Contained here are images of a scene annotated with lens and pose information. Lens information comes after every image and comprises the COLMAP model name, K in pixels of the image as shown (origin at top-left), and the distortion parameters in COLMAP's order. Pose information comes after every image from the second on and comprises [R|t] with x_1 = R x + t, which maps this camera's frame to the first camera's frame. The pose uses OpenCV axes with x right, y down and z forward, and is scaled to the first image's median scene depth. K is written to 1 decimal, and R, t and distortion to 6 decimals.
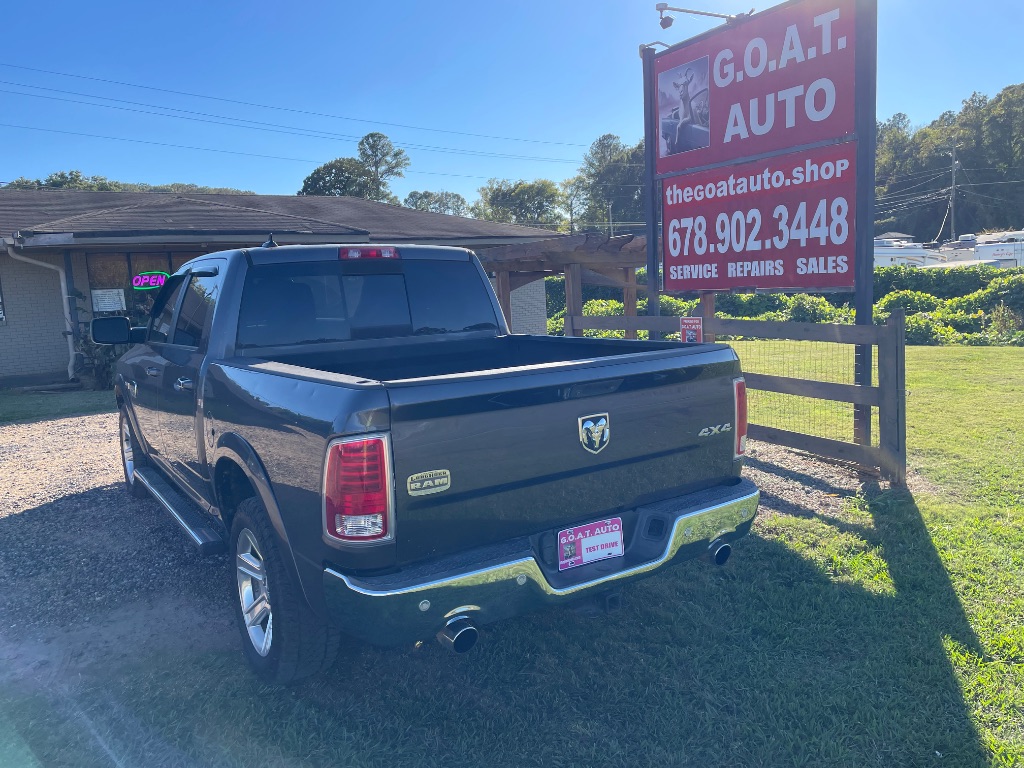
lens RADIAL K [[757.0, 0, 512.0], [0, 757.0, 384.0], [0, 0, 1]] dist [0.079832, -0.099160]
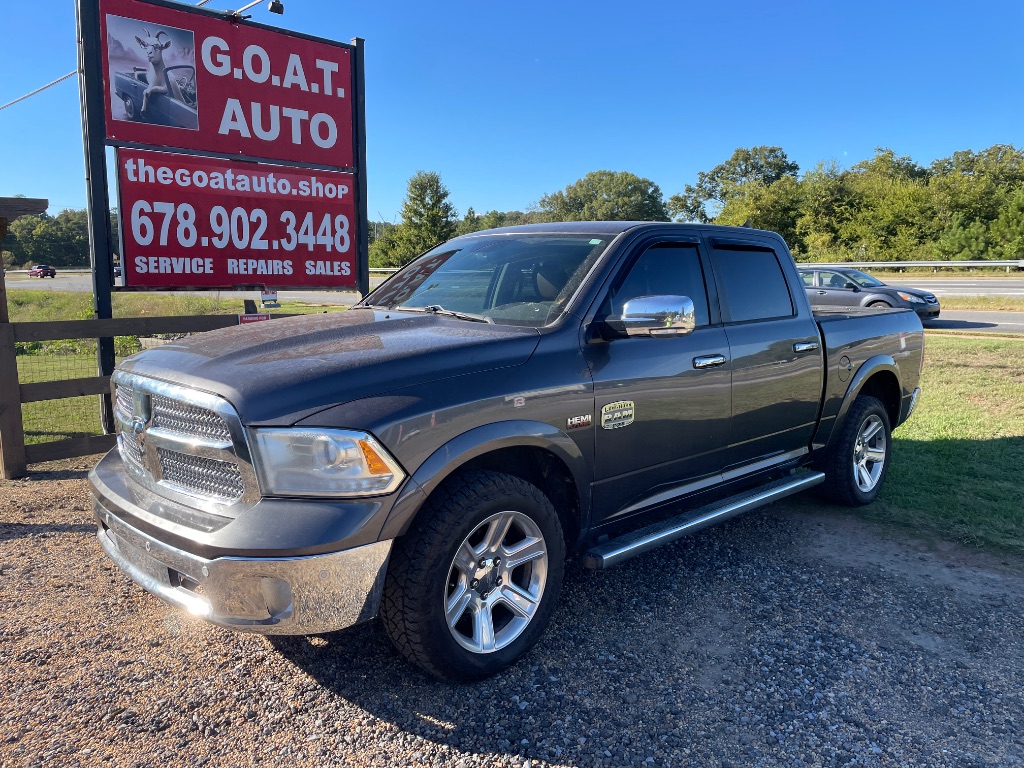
lens RADIAL K [[765.9, 0, 512.0], [0, 765.9, 384.0], [0, 0, 1]] dist [0.079488, -0.097937]
pose [[-0.173744, -0.094253, 0.980270, -0.785683], [0.133806, 0.983919, 0.118320, -0.073356], [-0.975658, 0.151724, -0.158338, 0.860081]]
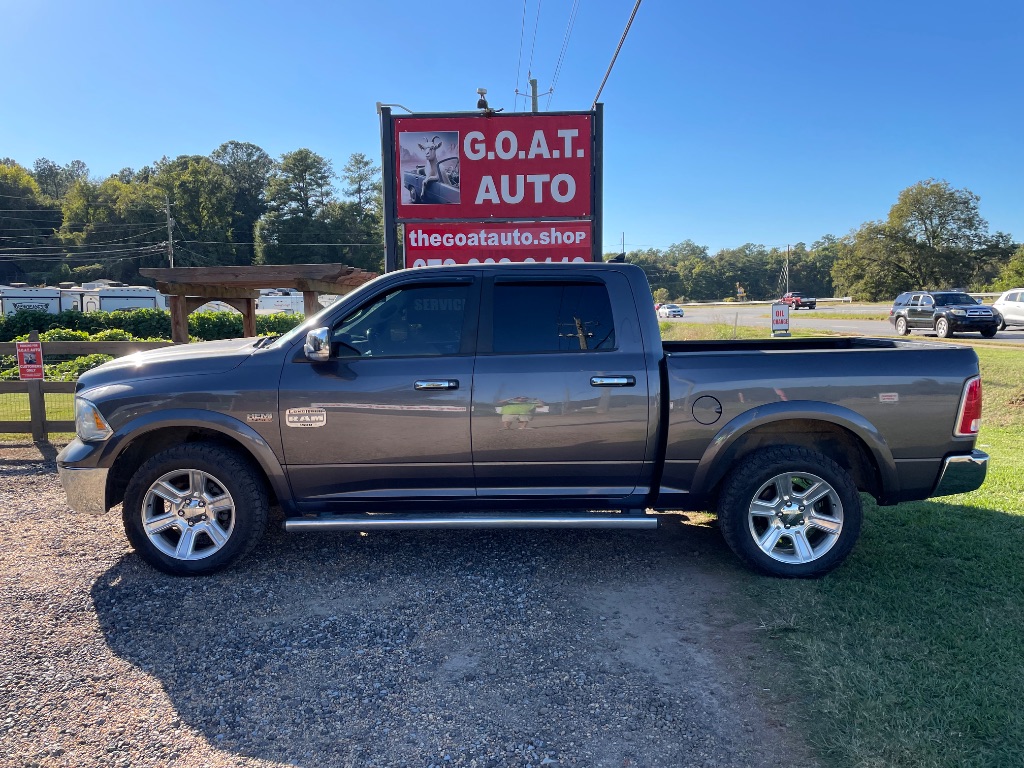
lens RADIAL K [[765.9, 0, 512.0], [0, 765.9, 384.0], [0, 0, 1]] dist [0.079488, -0.097937]
pose [[0.566129, -0.044704, 0.823103, -0.757484], [0.097755, 0.995123, -0.013189, 0.002533], [-0.818500, 0.087929, 0.567738, 0.264090]]
